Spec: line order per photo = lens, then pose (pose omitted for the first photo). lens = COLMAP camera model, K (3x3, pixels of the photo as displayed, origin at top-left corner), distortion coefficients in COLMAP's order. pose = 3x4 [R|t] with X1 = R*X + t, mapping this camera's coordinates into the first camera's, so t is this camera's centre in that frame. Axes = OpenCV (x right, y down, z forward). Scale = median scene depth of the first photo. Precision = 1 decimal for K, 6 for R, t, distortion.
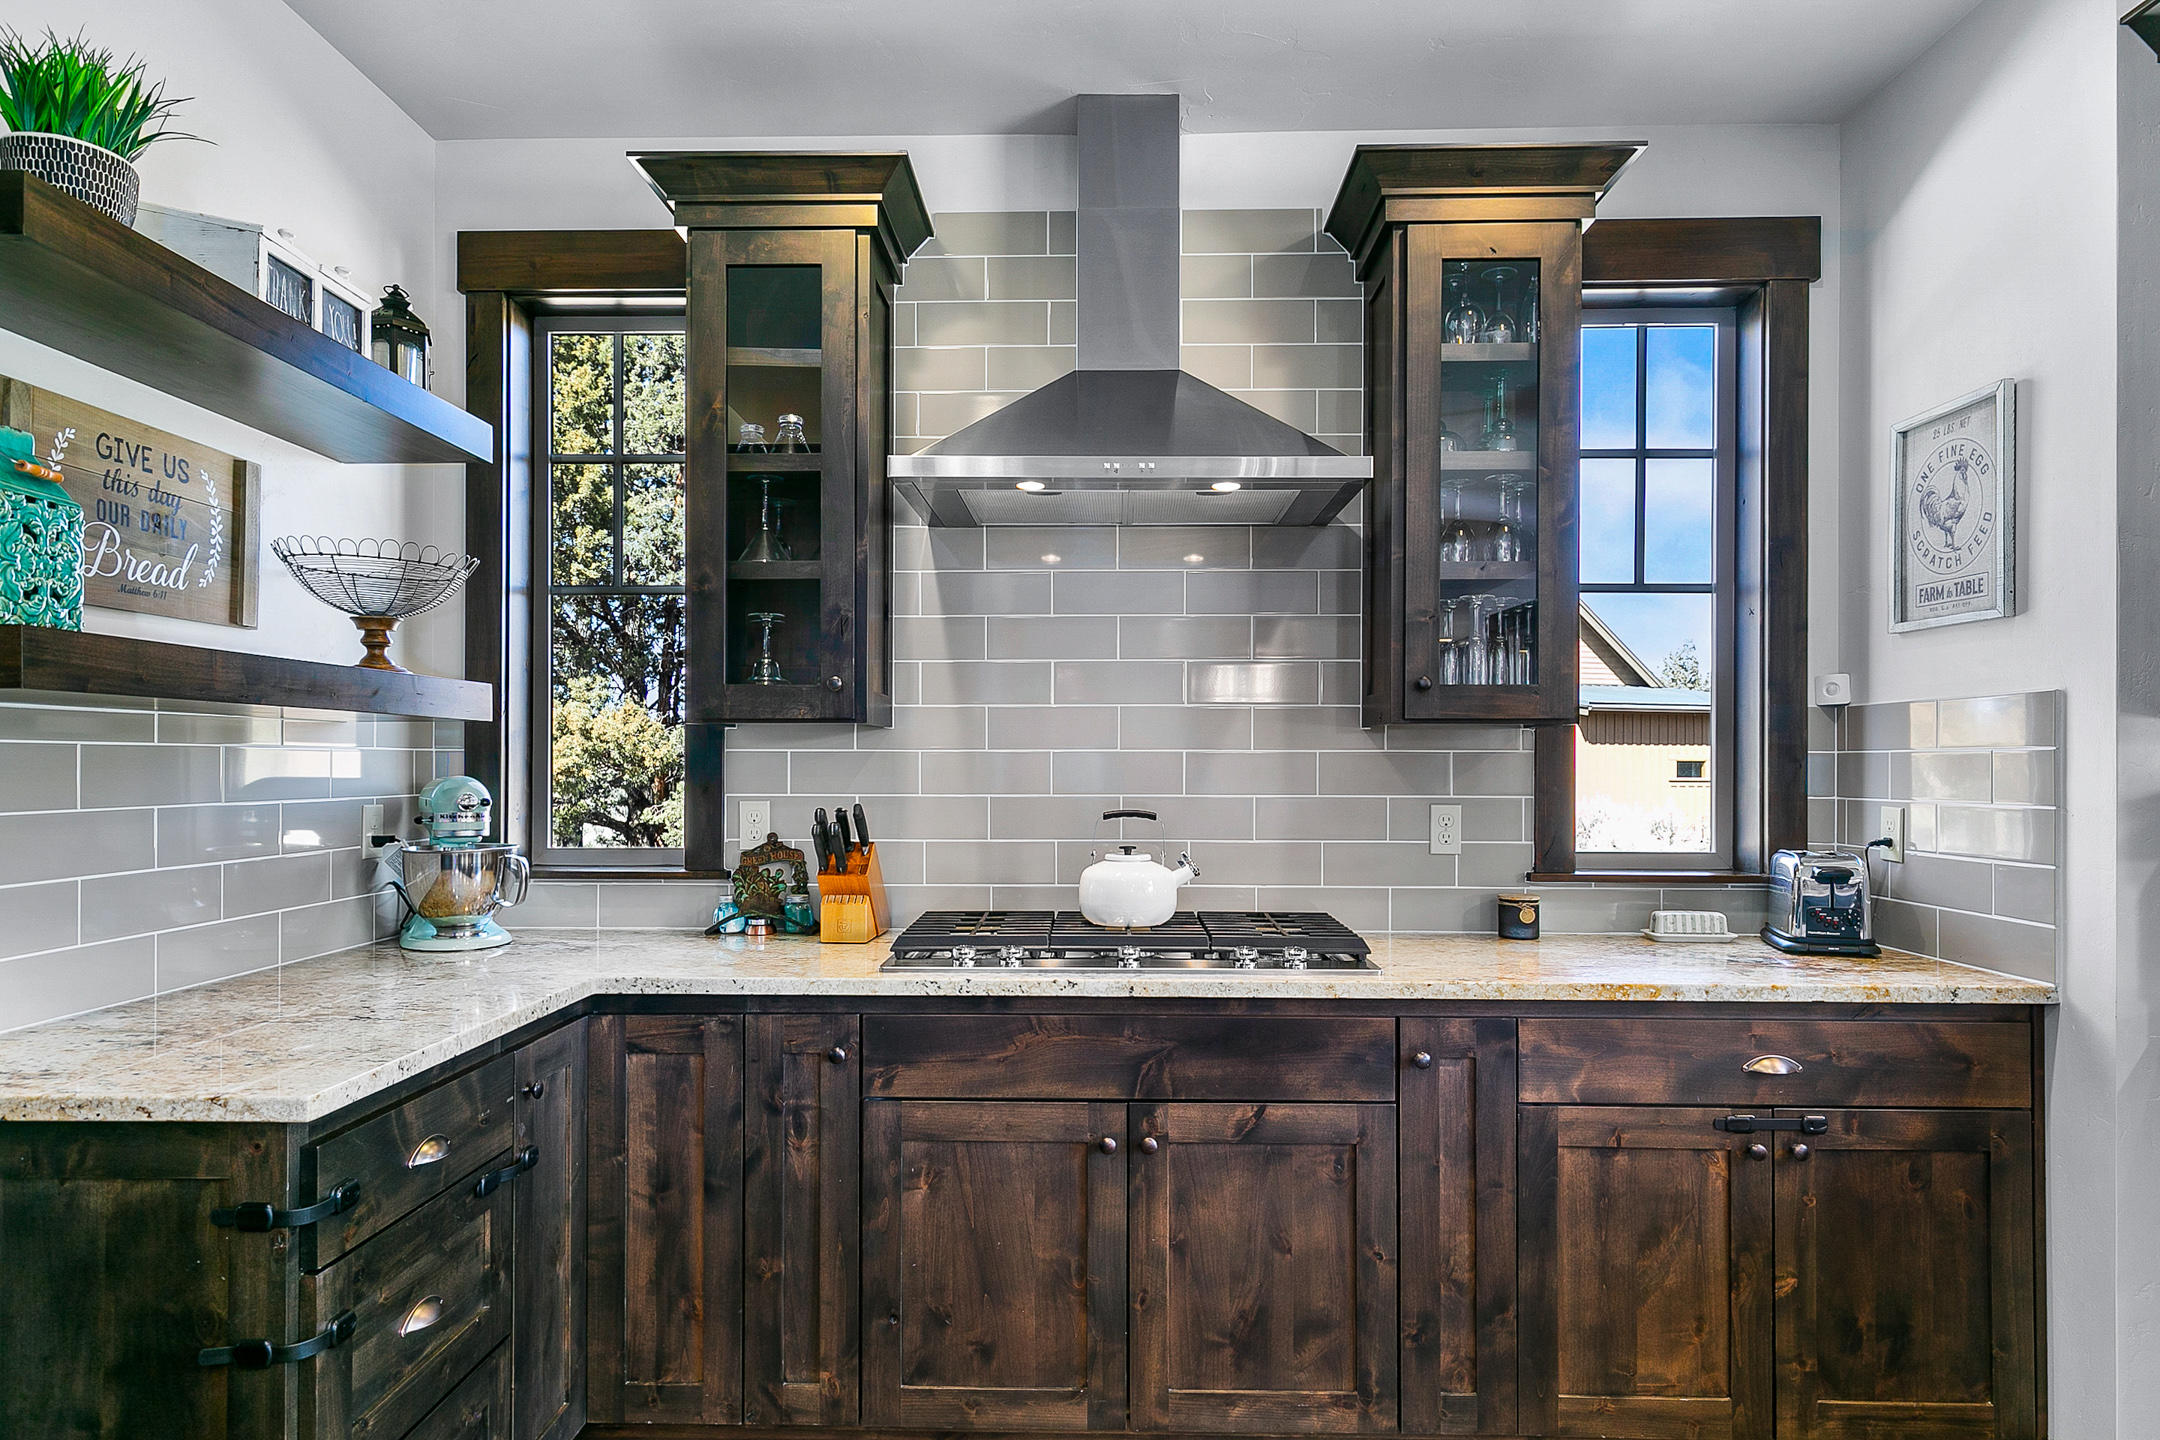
lens RADIAL K [[1245.6, 0, 1080.2], [0, 1245.6, 759.8], [0, 0, 1]] dist [0.003272, -0.000396]
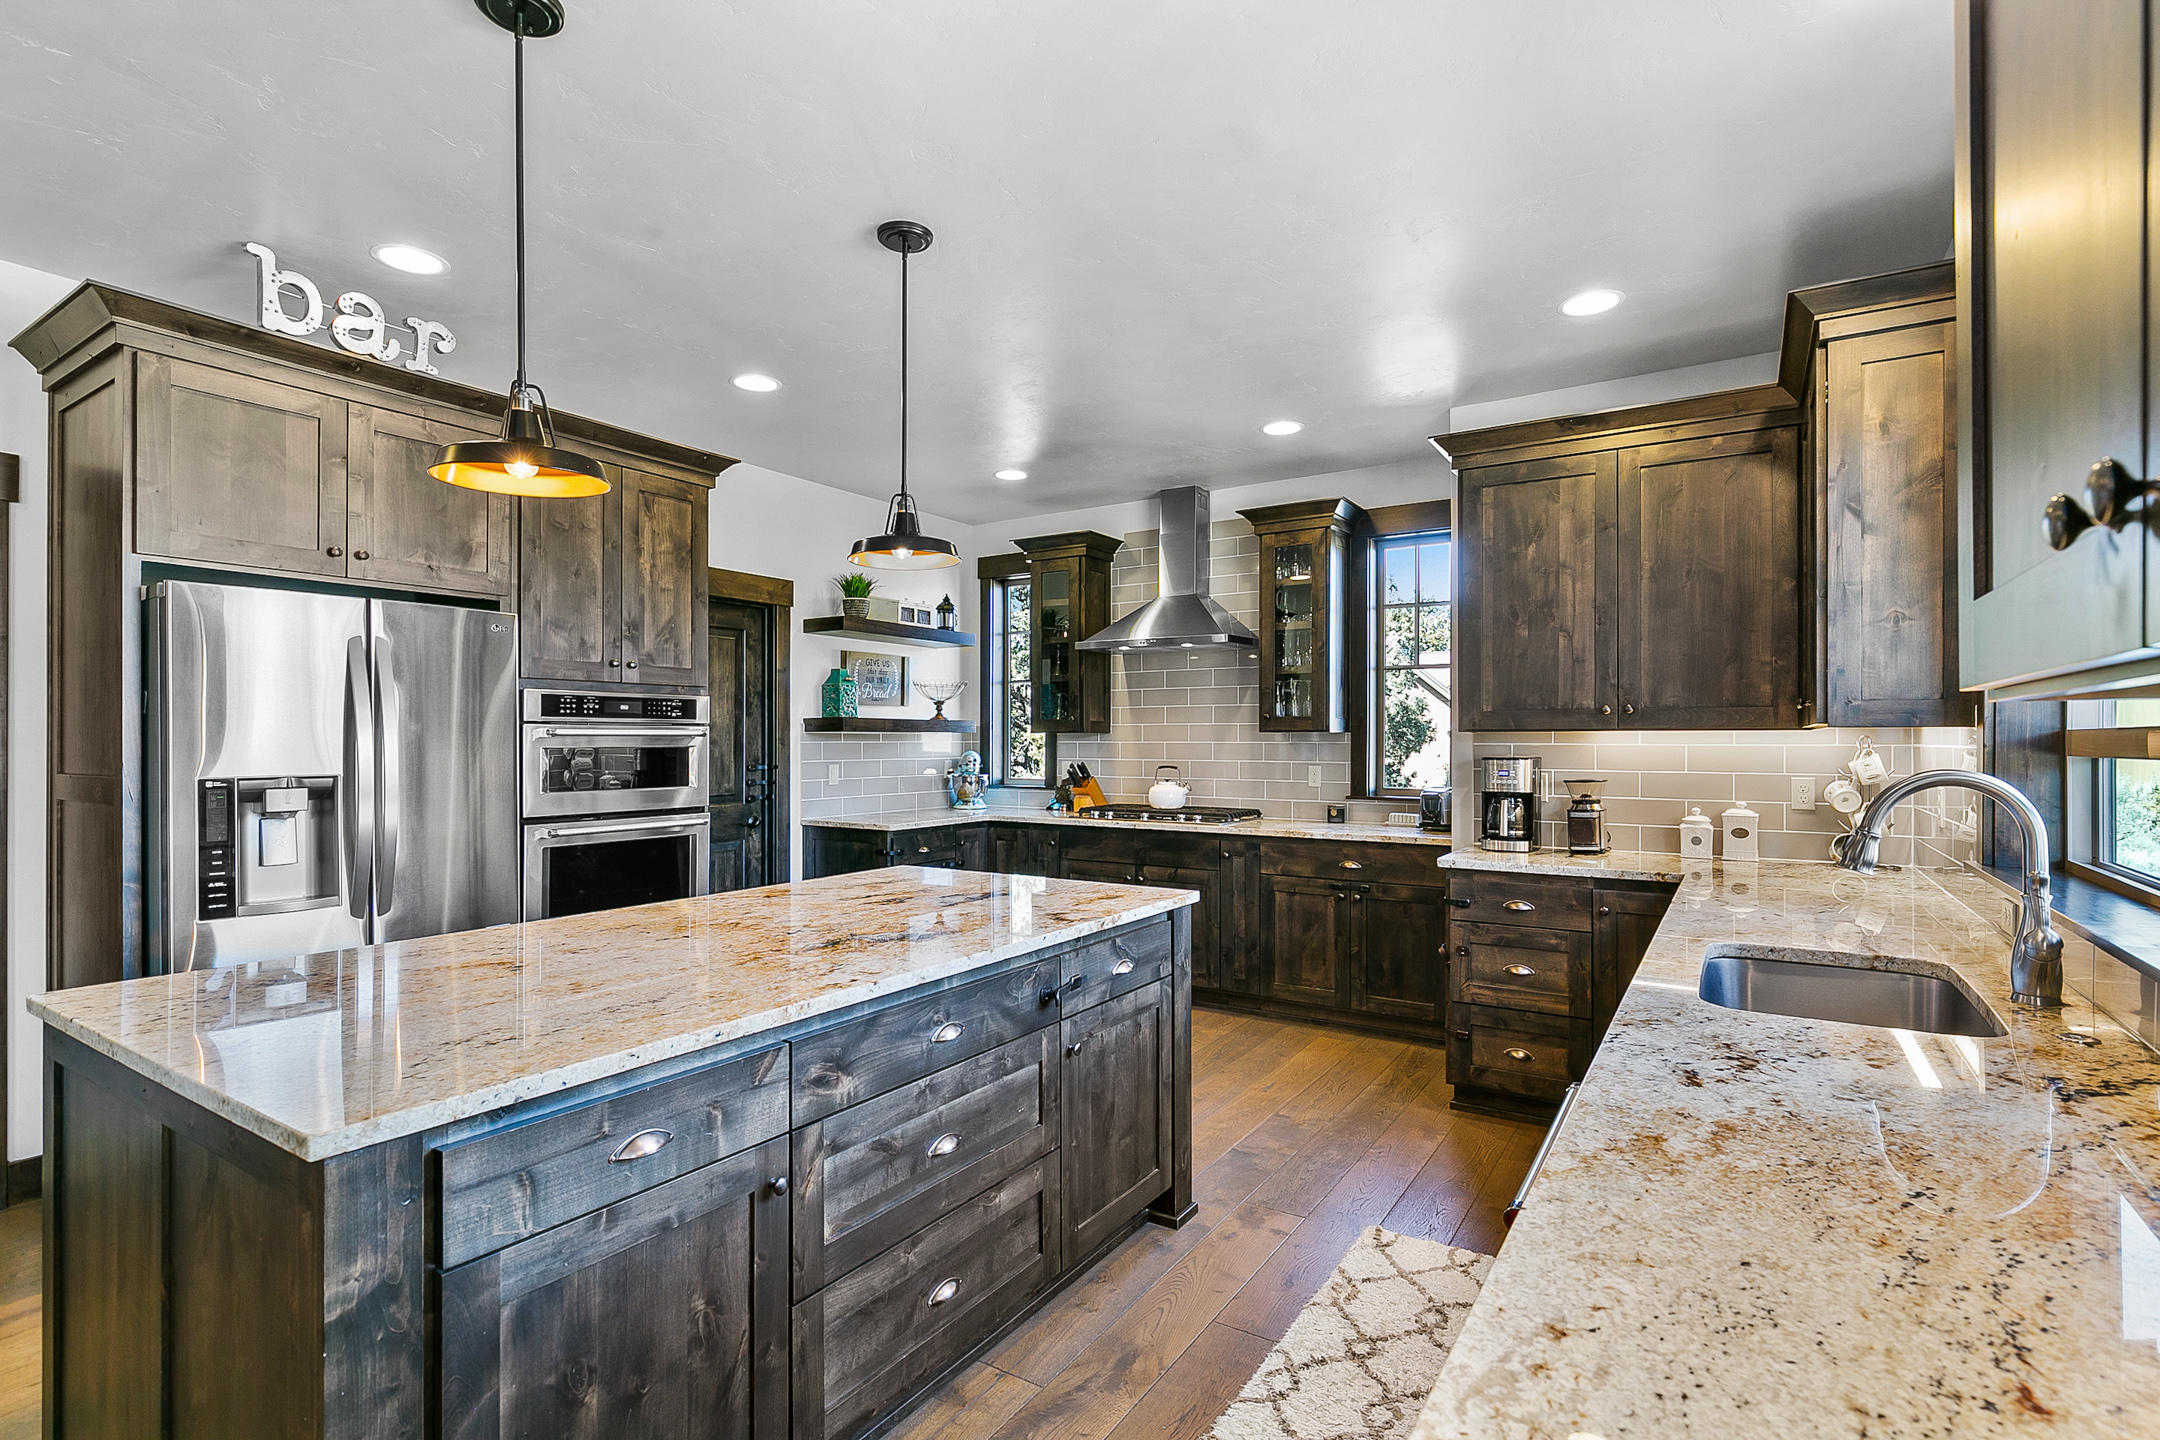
lens RADIAL K [[1024.9, 0, 1074.3], [0, 1024.9, 738.0], [0, 0, 1]] dist [-0.003057, -0.000530]
pose [[0.849491, -0.002312, -0.527598, 1.157469], [0.005184, 0.999979, 0.003966, -0.031257], [0.527577, -0.006104, 0.849485, -1.086927]]
